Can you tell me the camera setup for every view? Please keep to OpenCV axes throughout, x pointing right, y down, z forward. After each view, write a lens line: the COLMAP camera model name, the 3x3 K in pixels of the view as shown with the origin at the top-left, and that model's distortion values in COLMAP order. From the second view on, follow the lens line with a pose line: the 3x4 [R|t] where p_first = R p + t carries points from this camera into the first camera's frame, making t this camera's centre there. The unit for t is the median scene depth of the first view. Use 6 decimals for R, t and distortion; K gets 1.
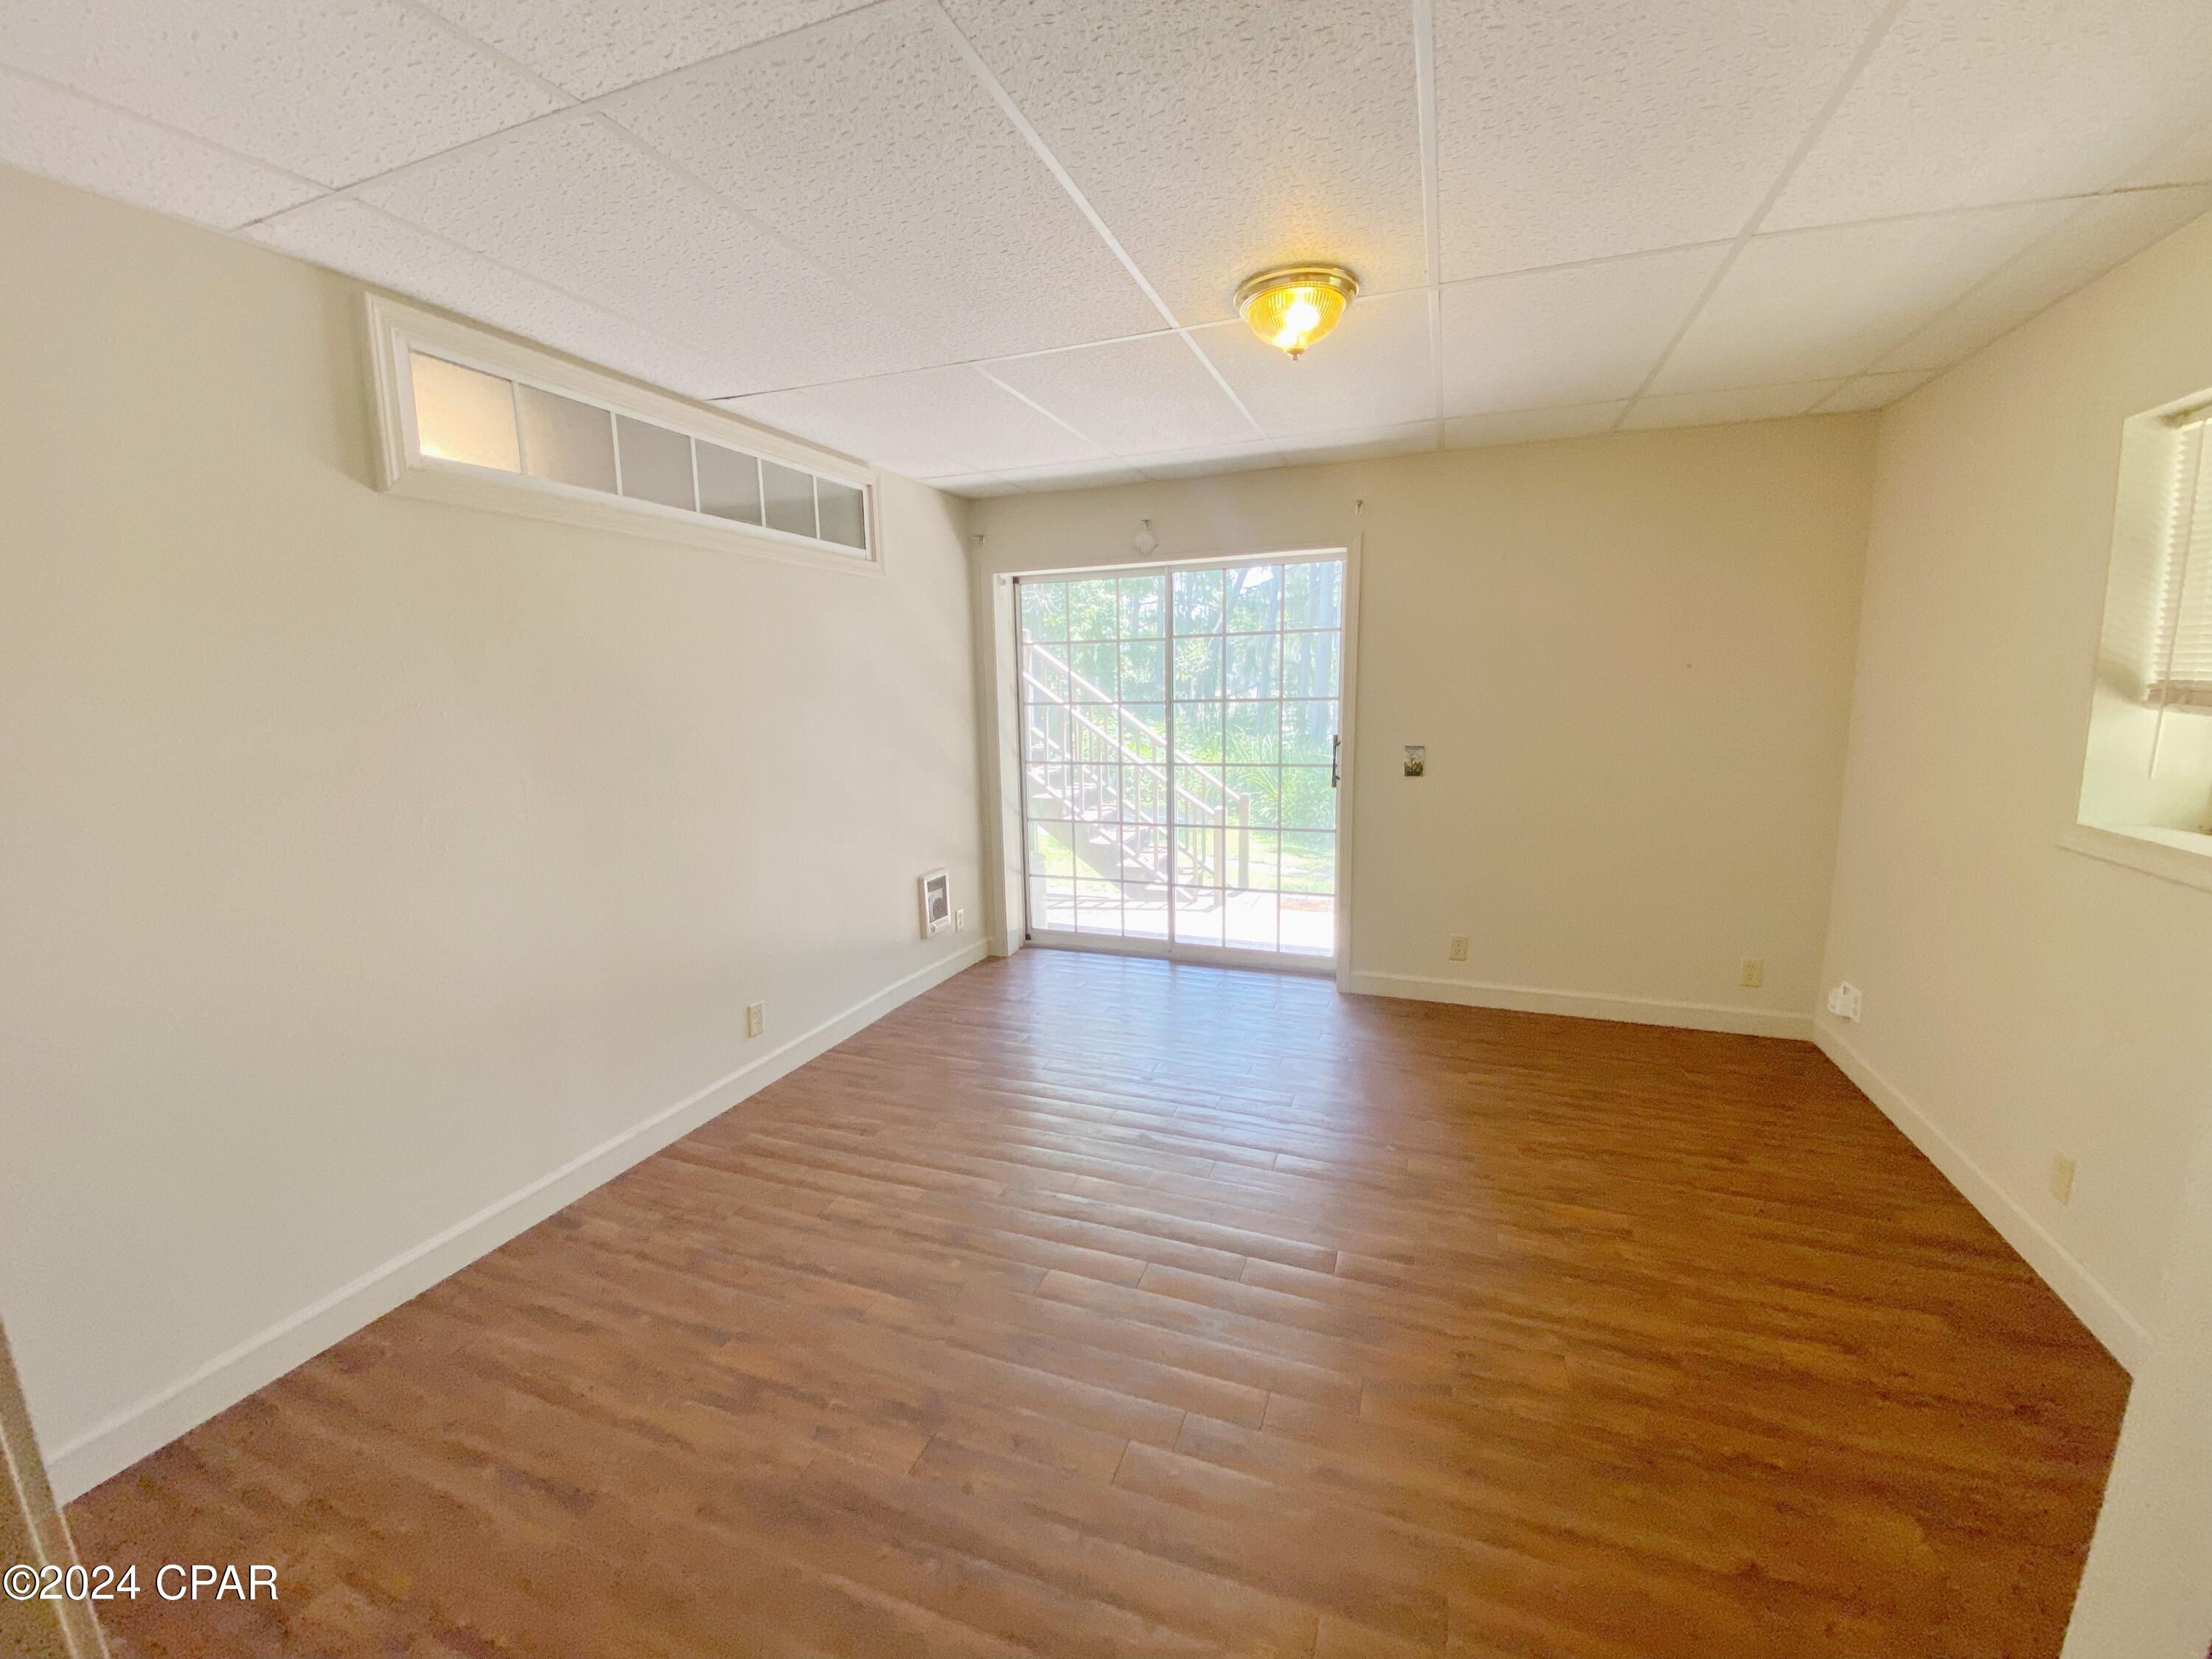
lens RADIAL K [[900.5, 0, 1102.5], [0, 900.5, 823.4], [0, 0, 1]] dist [0.072132, -0.042269]
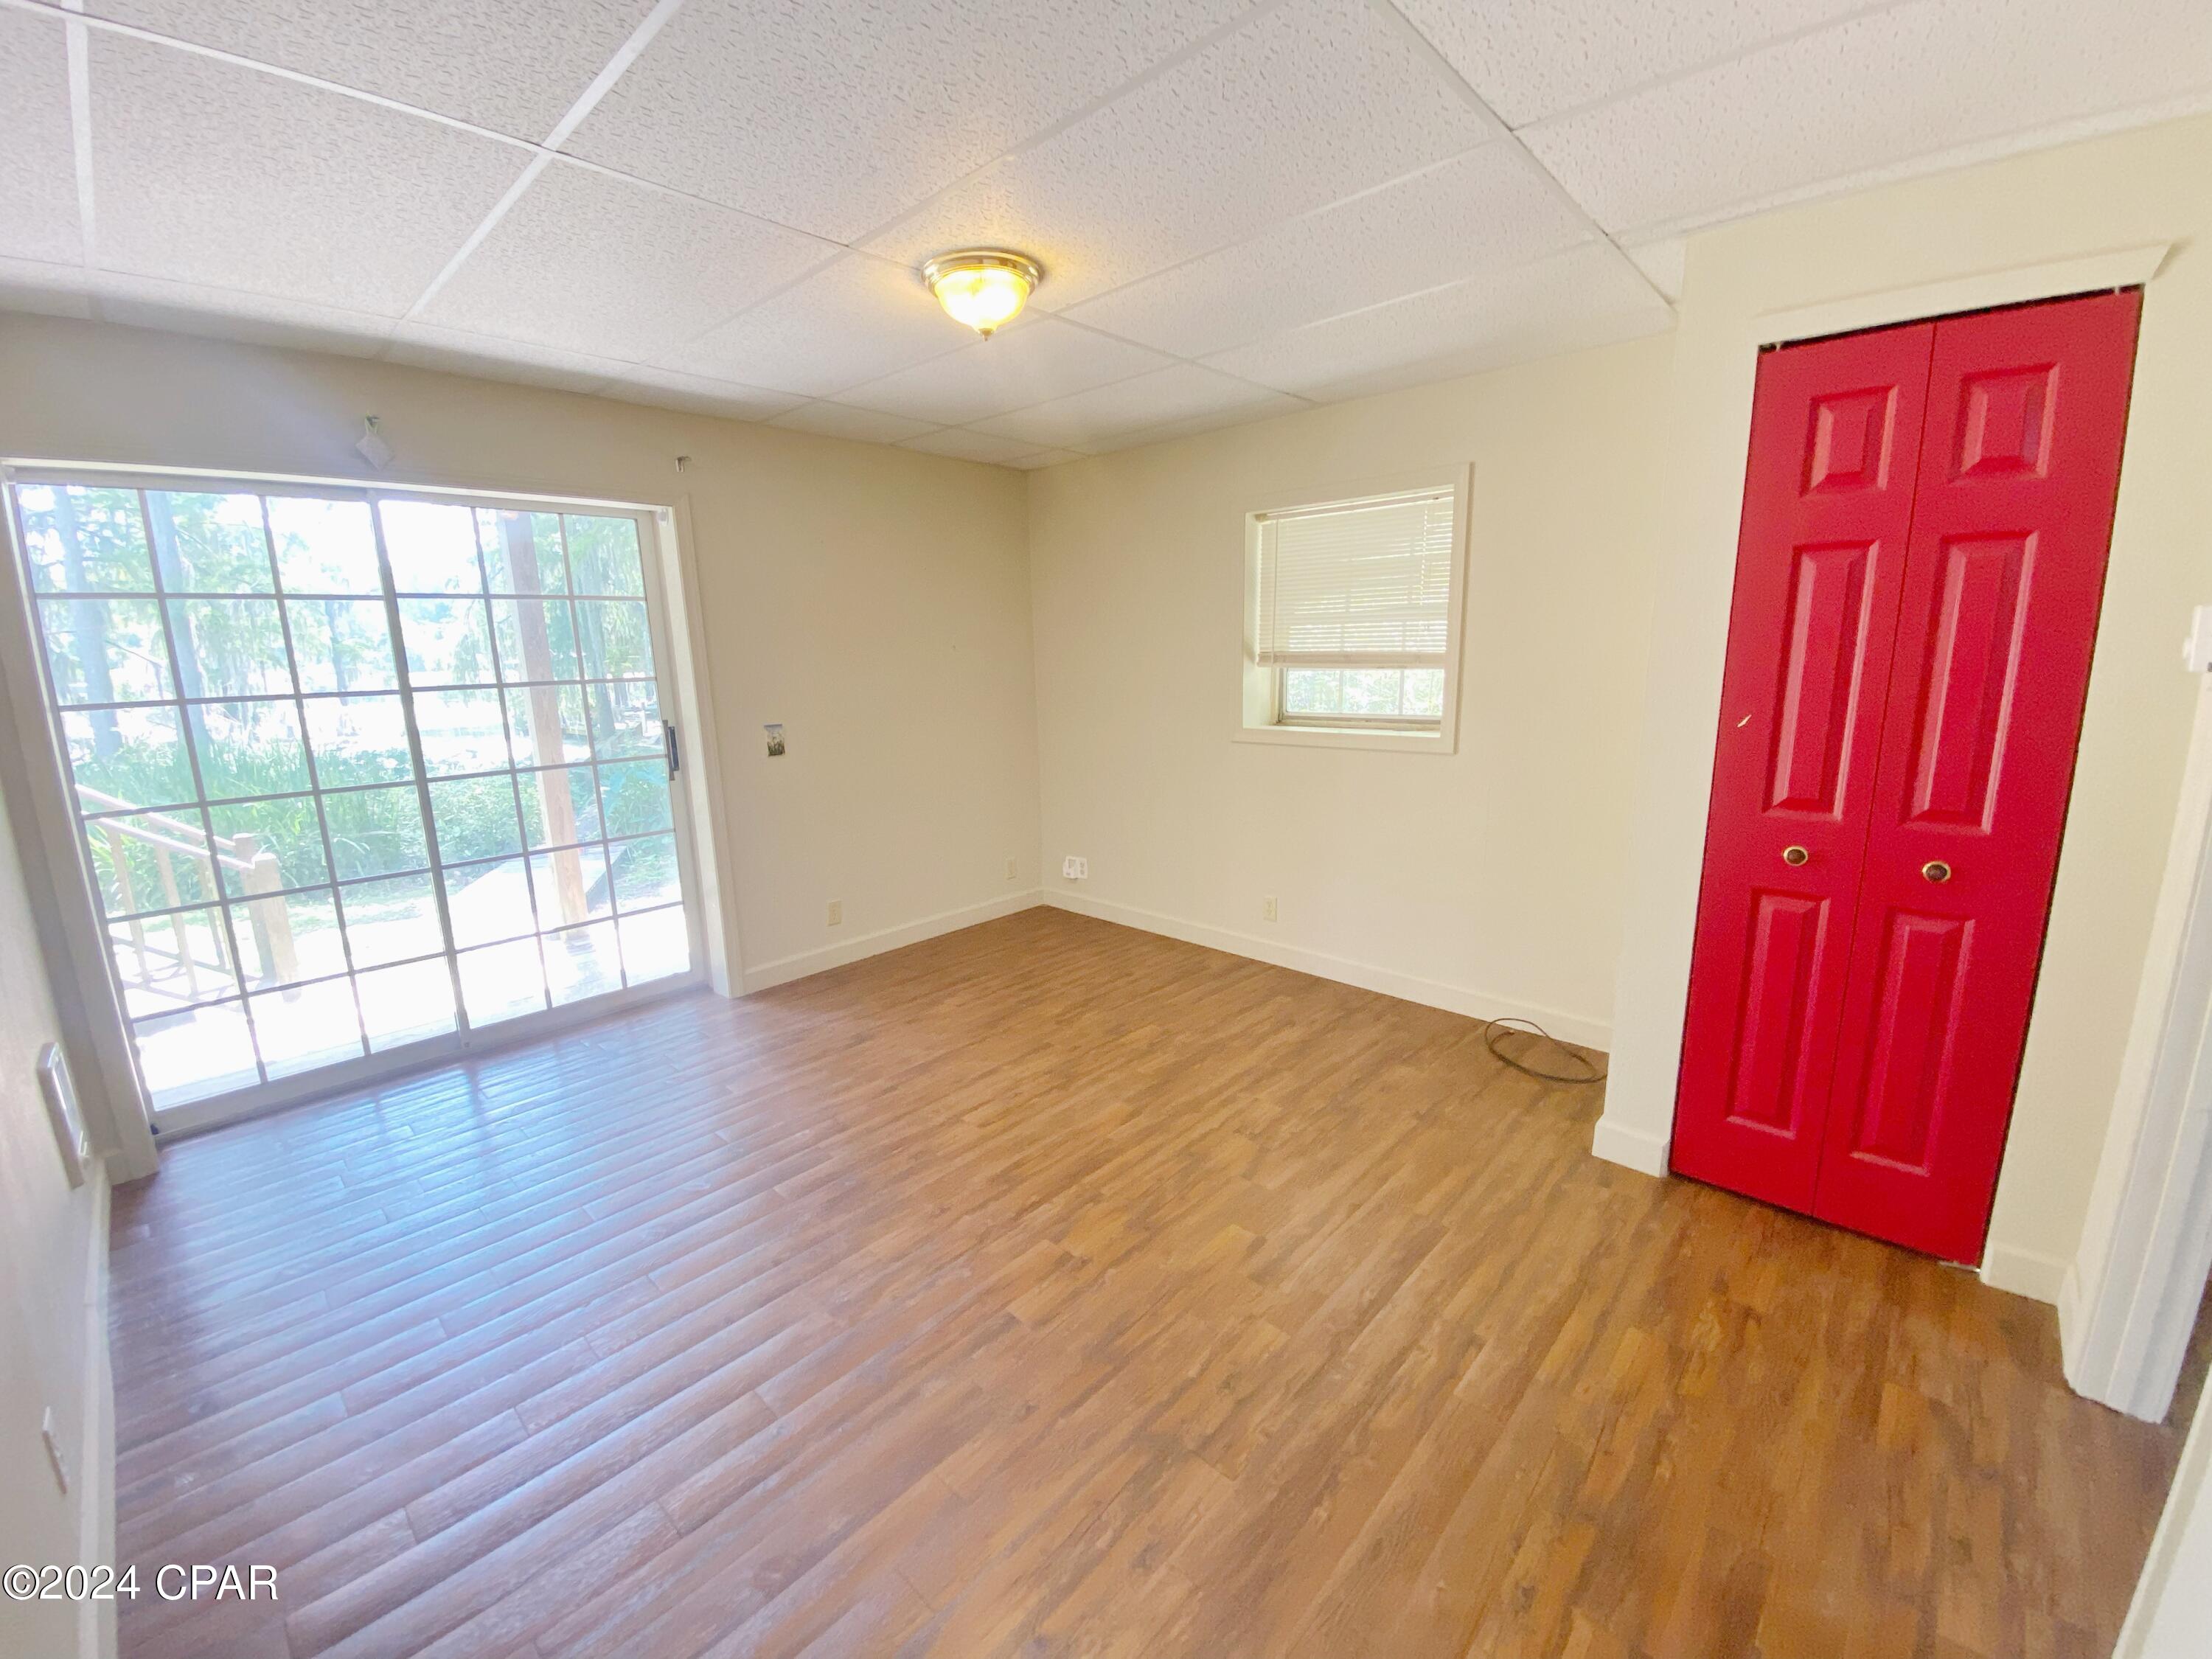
lens RADIAL K [[900.5, 0, 1102.5], [0, 900.5, 823.4], [0, 0, 1]] dist [0.072132, -0.042269]
pose [[0.391268, -0.170842, 0.904280, -0.660097], [0.160295, 0.980249, 0.115837, -0.058145], [-0.906209, 0.099628, 0.410925, 0.438608]]
